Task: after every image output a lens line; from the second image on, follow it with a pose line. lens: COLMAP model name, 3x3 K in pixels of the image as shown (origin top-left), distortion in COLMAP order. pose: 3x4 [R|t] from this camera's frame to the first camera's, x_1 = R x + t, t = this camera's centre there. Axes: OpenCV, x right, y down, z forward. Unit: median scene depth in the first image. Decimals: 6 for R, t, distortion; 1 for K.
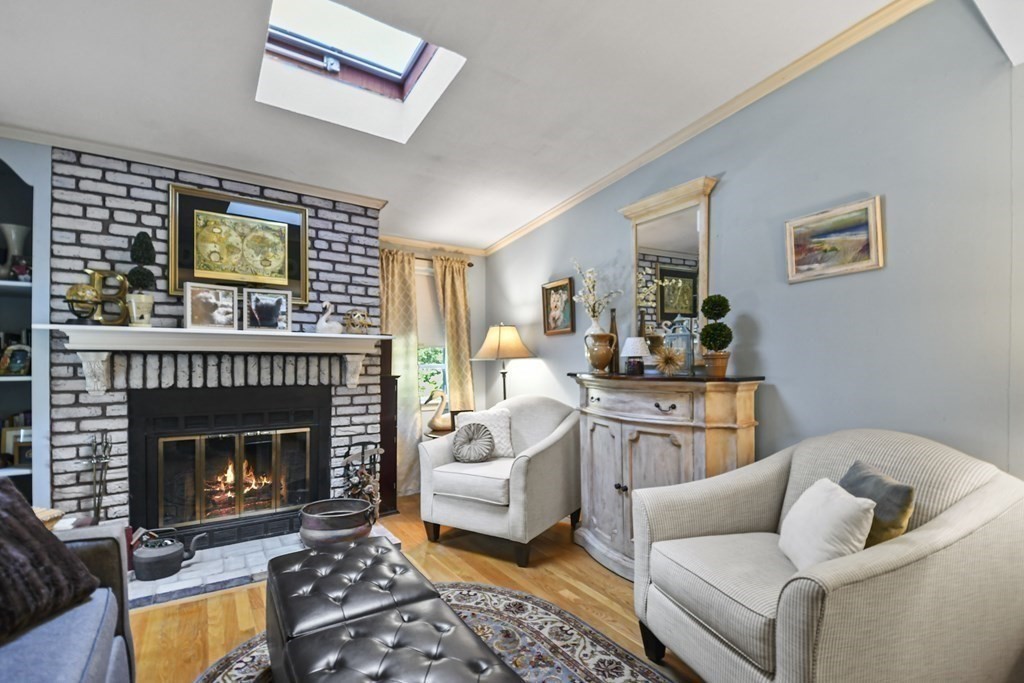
lens RADIAL K [[461.9, 0, 517.7], [0, 461.9, 365.6], [0, 0, 1]] dist [0.031340, -0.025128]
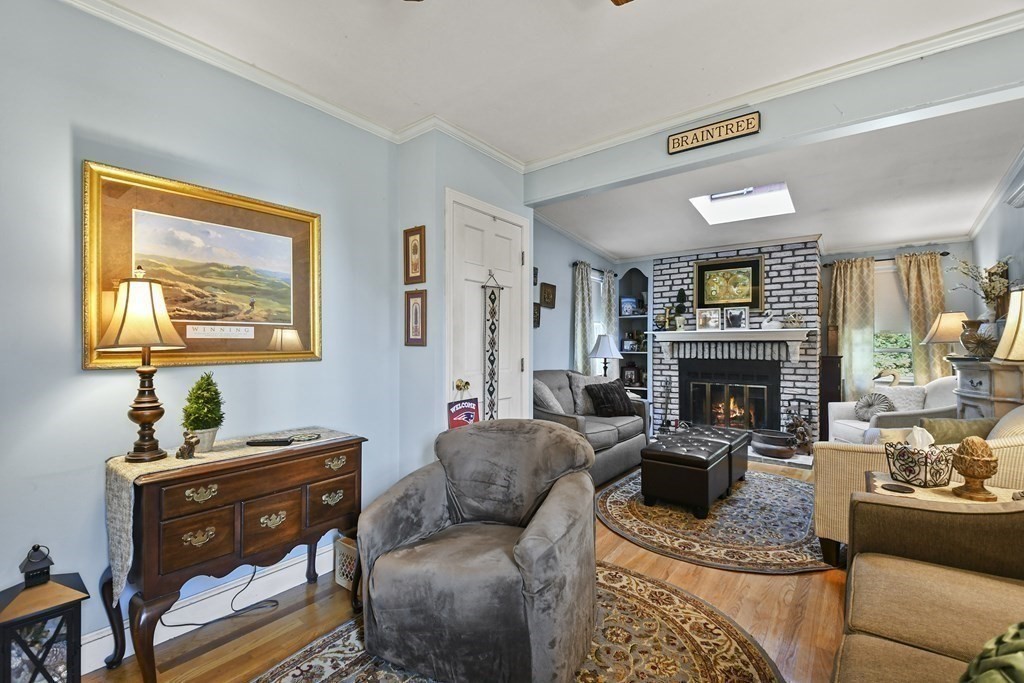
lens RADIAL K [[448.8, 0, 508.2], [0, 448.8, 343.1], [0, 0, 1]] dist [0.029922, -0.024233]
pose [[0.324283, -0.007841, -0.945927, 0.886281], [-0.007518, 0.999913, -0.010866, 0.006771], [0.945930, 0.010635, 0.324196, -0.446758]]
